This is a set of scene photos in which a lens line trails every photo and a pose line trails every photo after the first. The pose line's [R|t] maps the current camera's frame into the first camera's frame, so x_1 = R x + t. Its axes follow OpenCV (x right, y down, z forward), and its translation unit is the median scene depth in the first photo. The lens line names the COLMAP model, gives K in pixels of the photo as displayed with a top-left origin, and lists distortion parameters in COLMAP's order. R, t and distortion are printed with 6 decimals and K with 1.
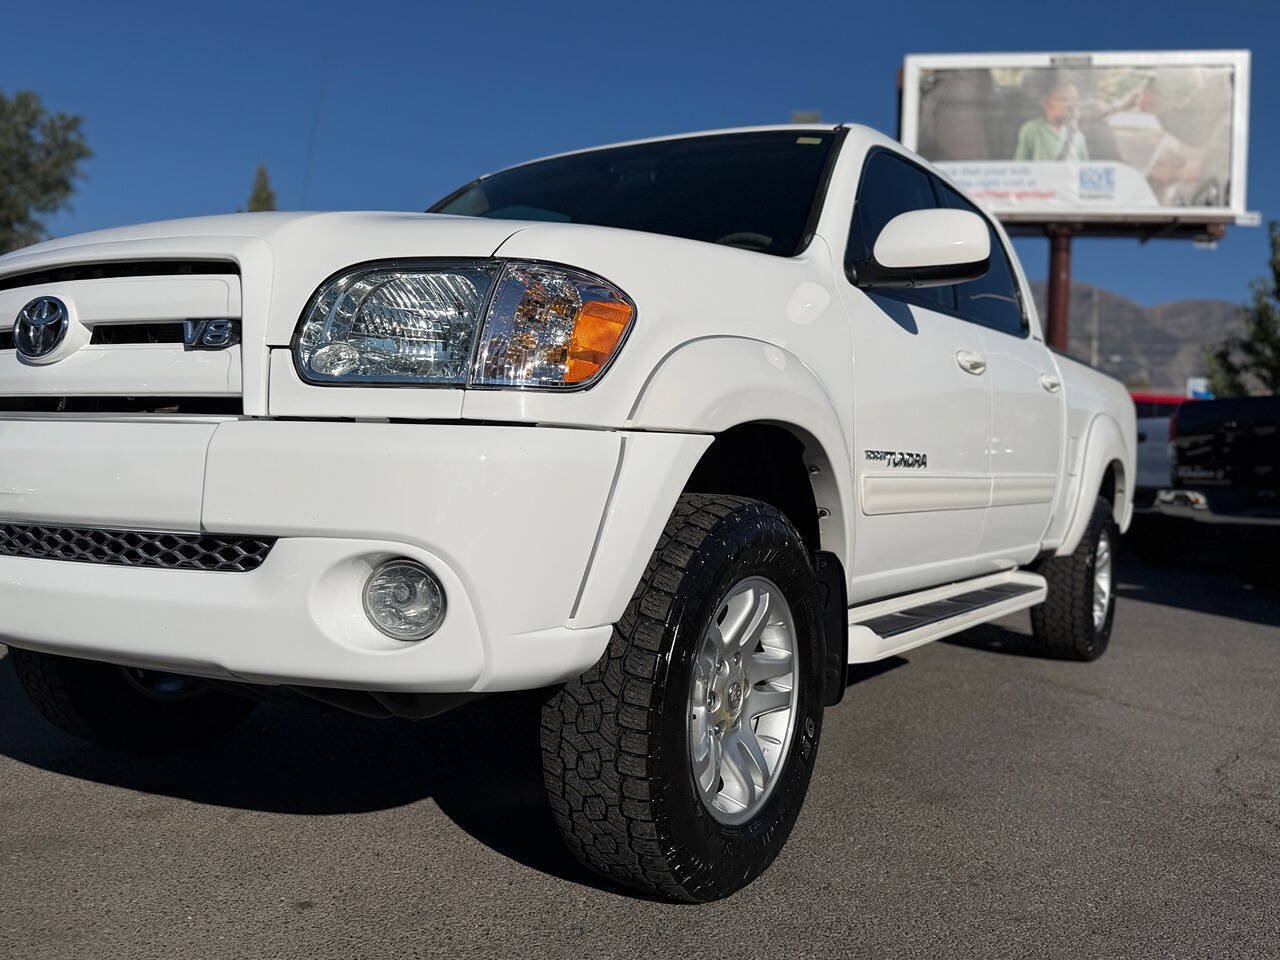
lens RADIAL K [[1115.1, 0, 640.6], [0, 1115.1, 480.7], [0, 0, 1]] dist [0.110905, -0.202851]
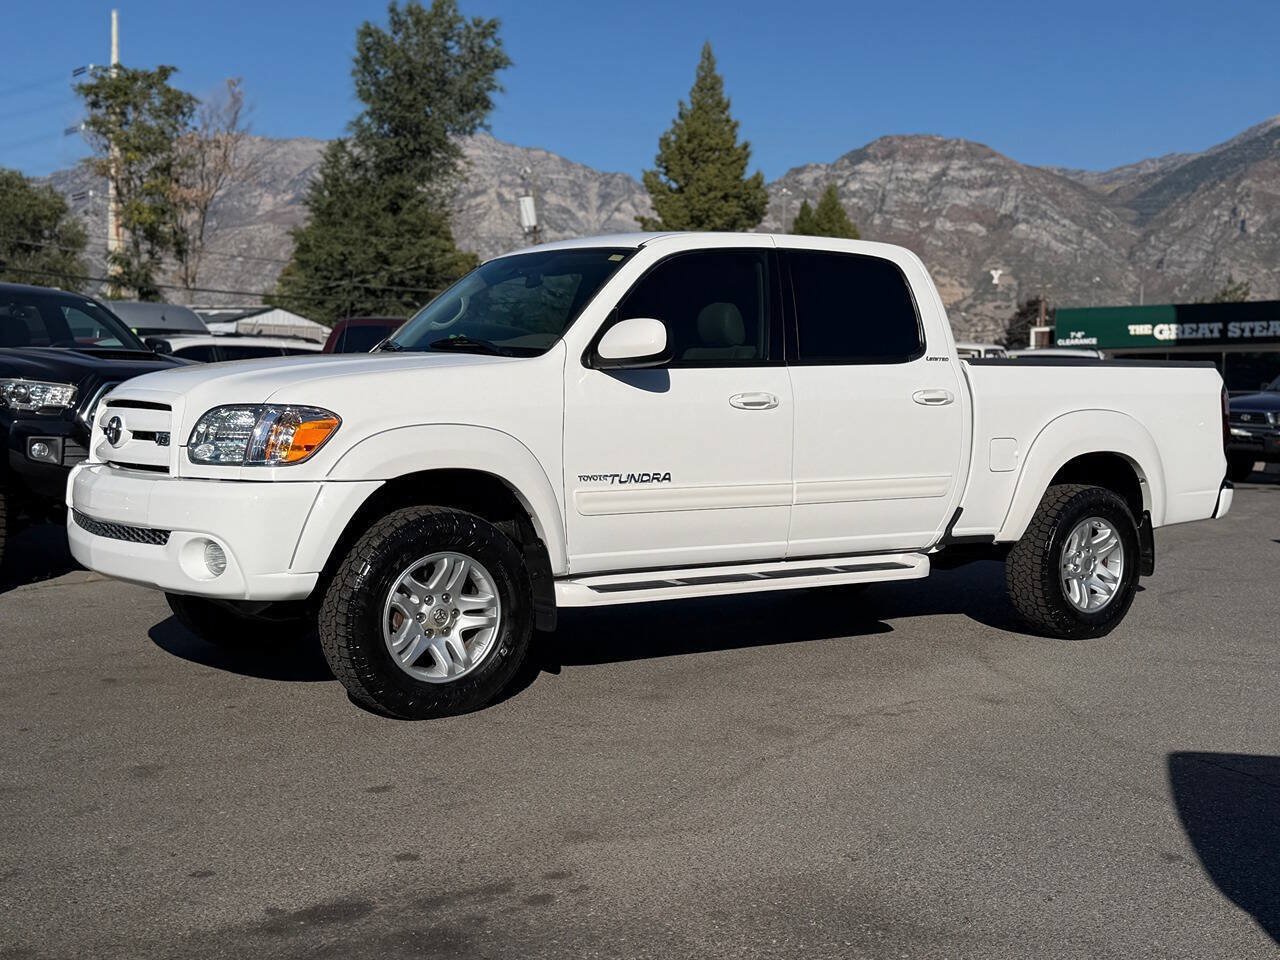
lens RADIAL K [[1485.2, 0, 638.1], [0, 1485.2, 486.2], [0, 0, 1]] dist [0.228083, -0.546303]
pose [[0.922167, 0.002805, -0.386783, 1.134877], [0.013277, 0.999155, 0.038901, -0.096588], [0.386565, -0.041009, 0.921350, -0.964029]]
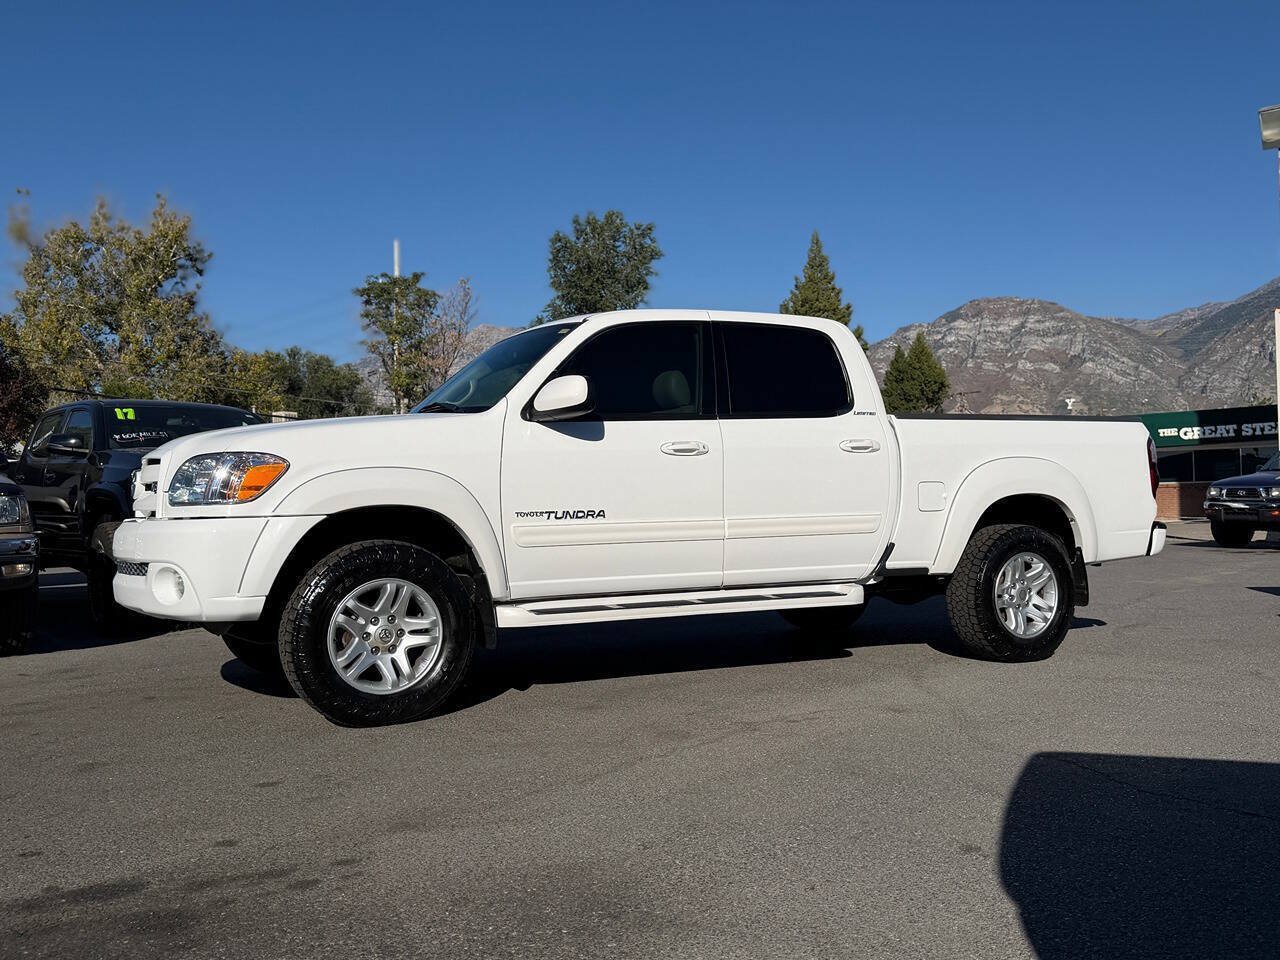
lens RADIAL K [[1130.1, 0, 634.0], [0, 1130.1, 488.9], [0, 0, 1]] dist [0.187944, -0.385418]
pose [[0.862579, -0.053159, -0.503121, 1.346636], [0.037775, 0.998456, -0.040732, 0.018268], [0.504510, 0.016129, 0.863255, -0.533160]]
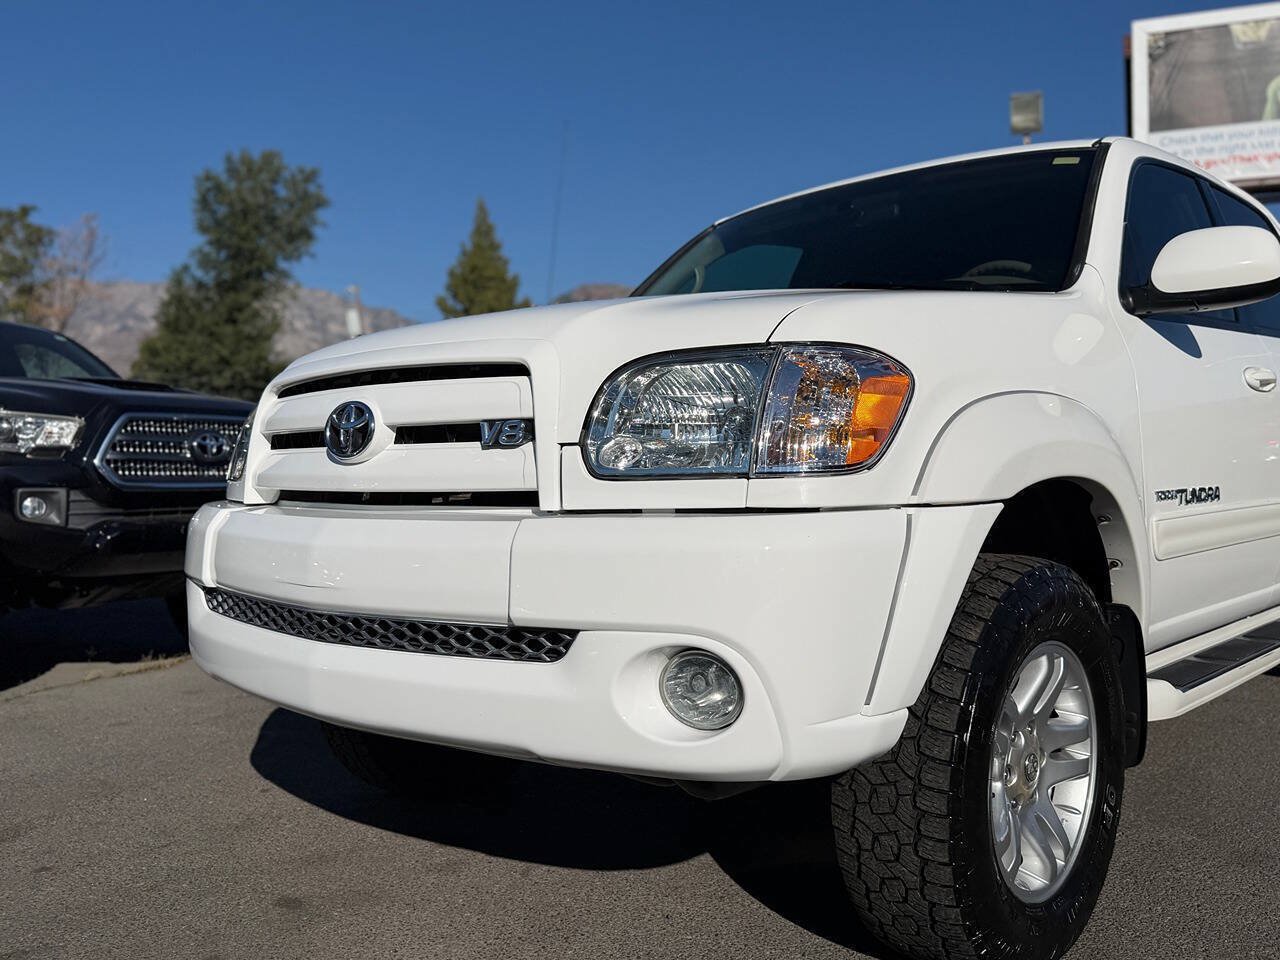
lens RADIAL K [[1118.8, 0, 638.0], [0, 1118.8, 478.8], [0, 0, 1]] dist [0.136375, -0.296191]
pose [[0.980170, -0.046326, -0.192665, -0.038900], [0.045172, 0.998925, -0.010382, -0.048582], [0.192939, 0.001473, 0.981210, -0.007280]]
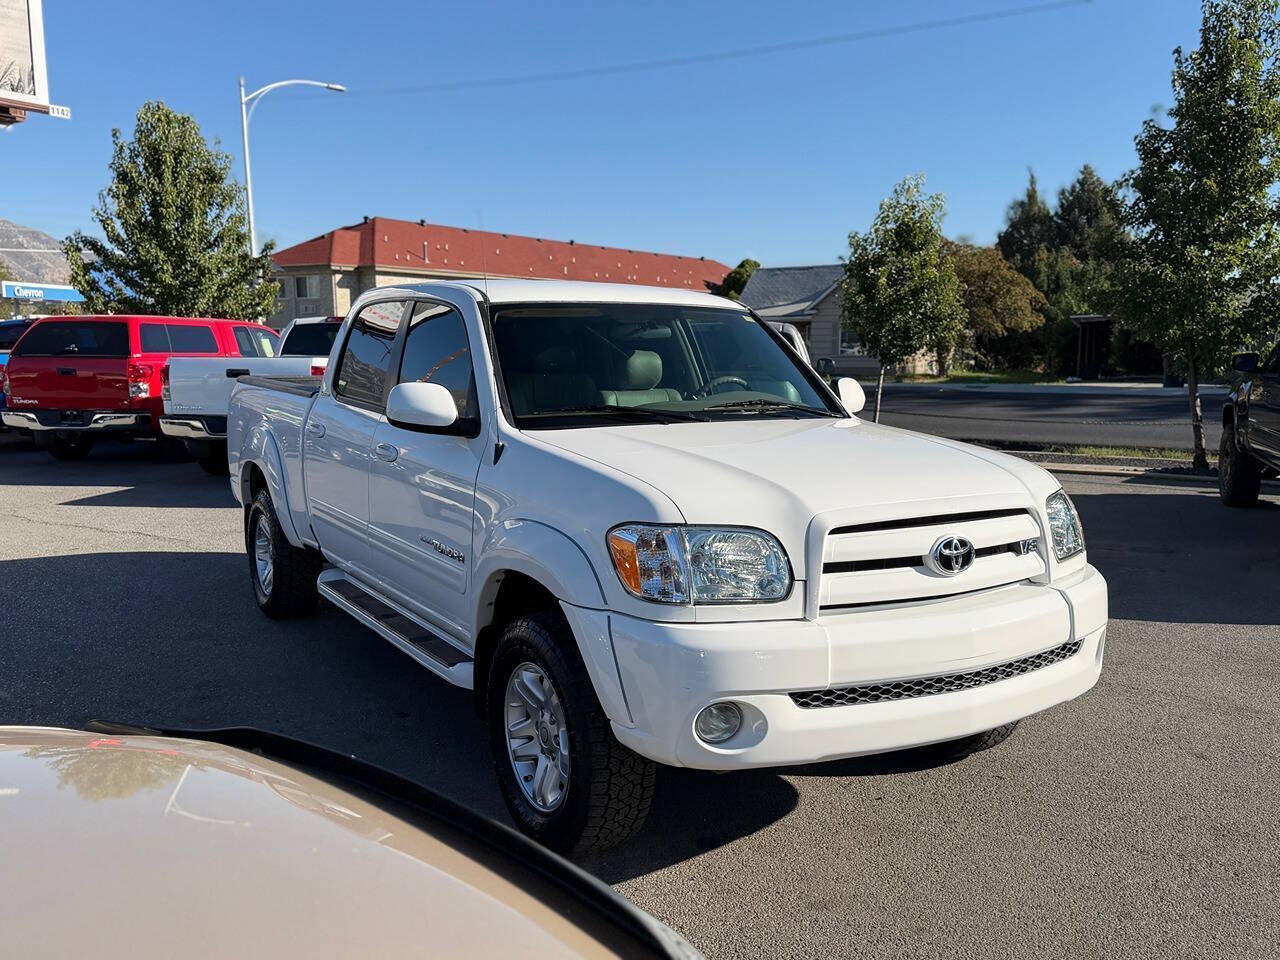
lens RADIAL K [[1115.1, 0, 640.6], [0, 1115.1, 480.7], [0, 0, 1]] dist [0.110905, -0.202851]
pose [[0.455005, -0.140460, 0.879341, -1.671378], [0.022576, 0.988984, 0.146292, -0.380101], [-0.890203, -0.046711, 0.453164, 0.496118]]
